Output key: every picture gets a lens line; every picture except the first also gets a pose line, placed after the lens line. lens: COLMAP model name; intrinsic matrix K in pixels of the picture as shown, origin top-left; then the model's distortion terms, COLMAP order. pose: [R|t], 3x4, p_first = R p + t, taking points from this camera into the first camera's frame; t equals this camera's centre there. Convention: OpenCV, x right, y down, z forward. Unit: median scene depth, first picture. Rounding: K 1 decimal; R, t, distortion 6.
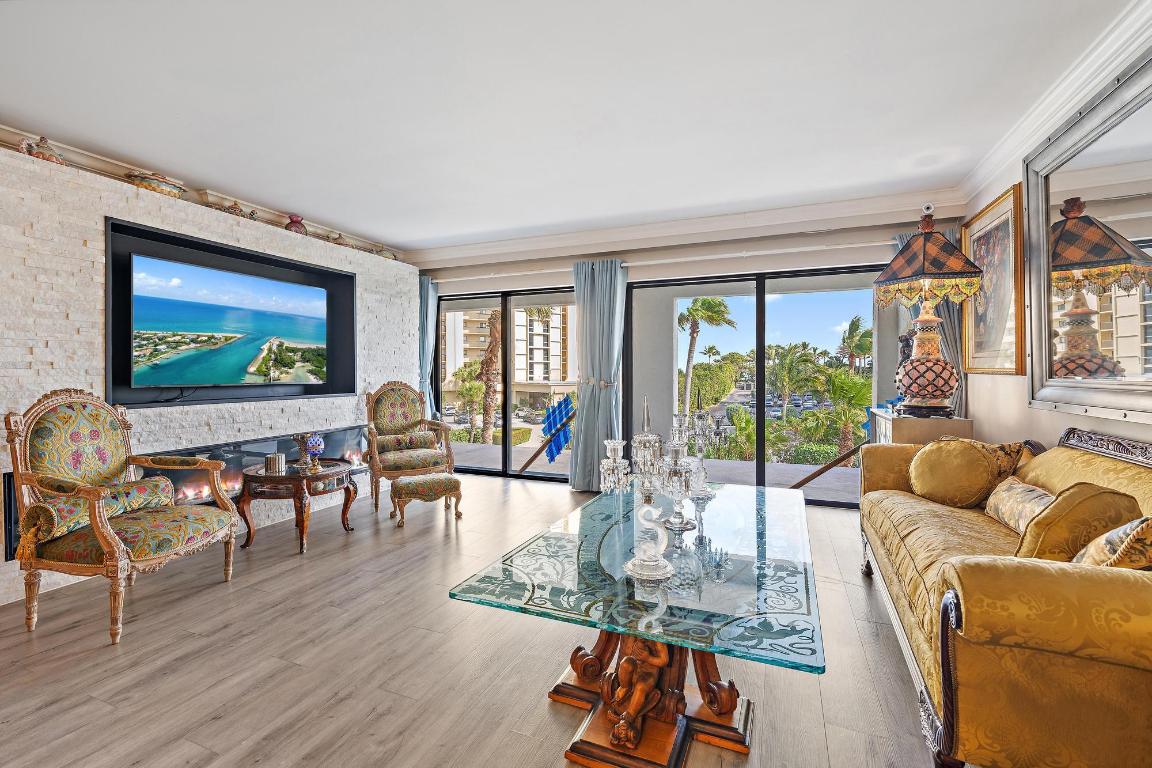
lens RADIAL K [[496.8, 0, 579.7], [0, 496.8, 375.5], [0, 0, 1]] dist [-0.001051, 0.000042]
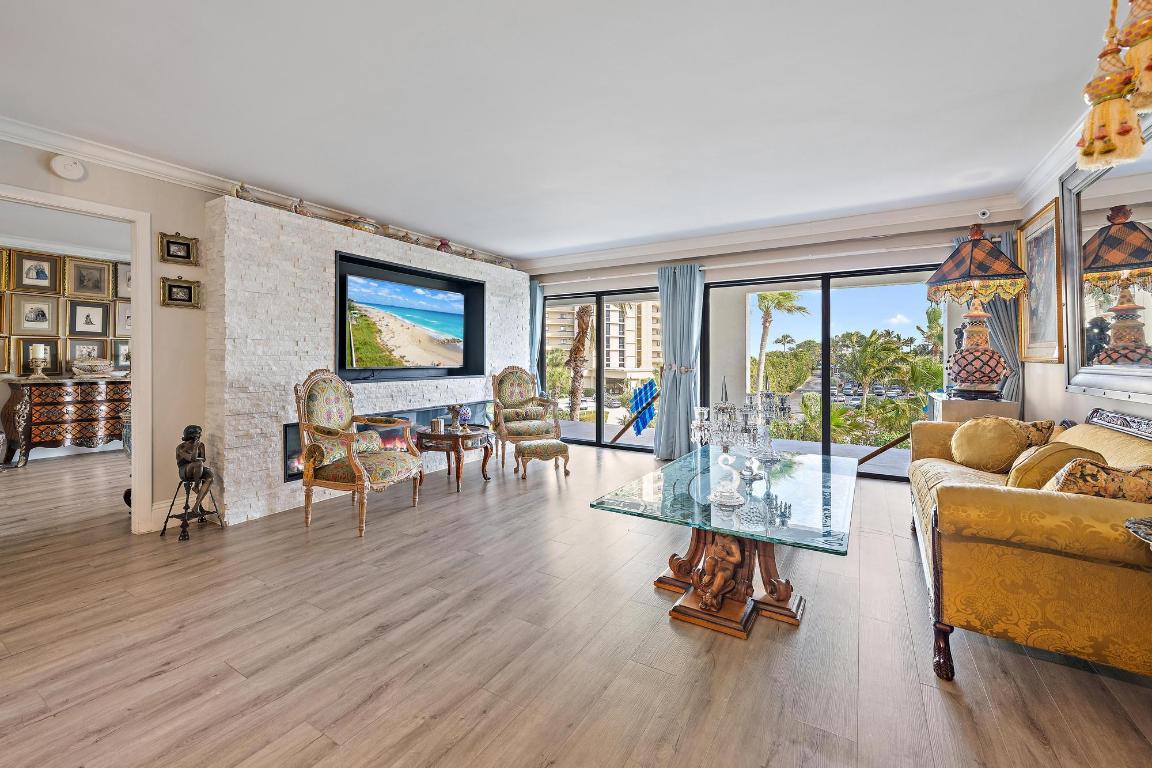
lens RADIAL K [[468.5, 0, 574.9], [0, 468.5, 356.3], [0, 0, 1]] dist [-0.003384, -0.000302]
pose [[0.986440, 0.003121, -0.164093, -0.038897], [-0.005261, 0.999907, -0.012614, 0.001596], [0.164038, 0.013306, 0.986364, -0.220734]]
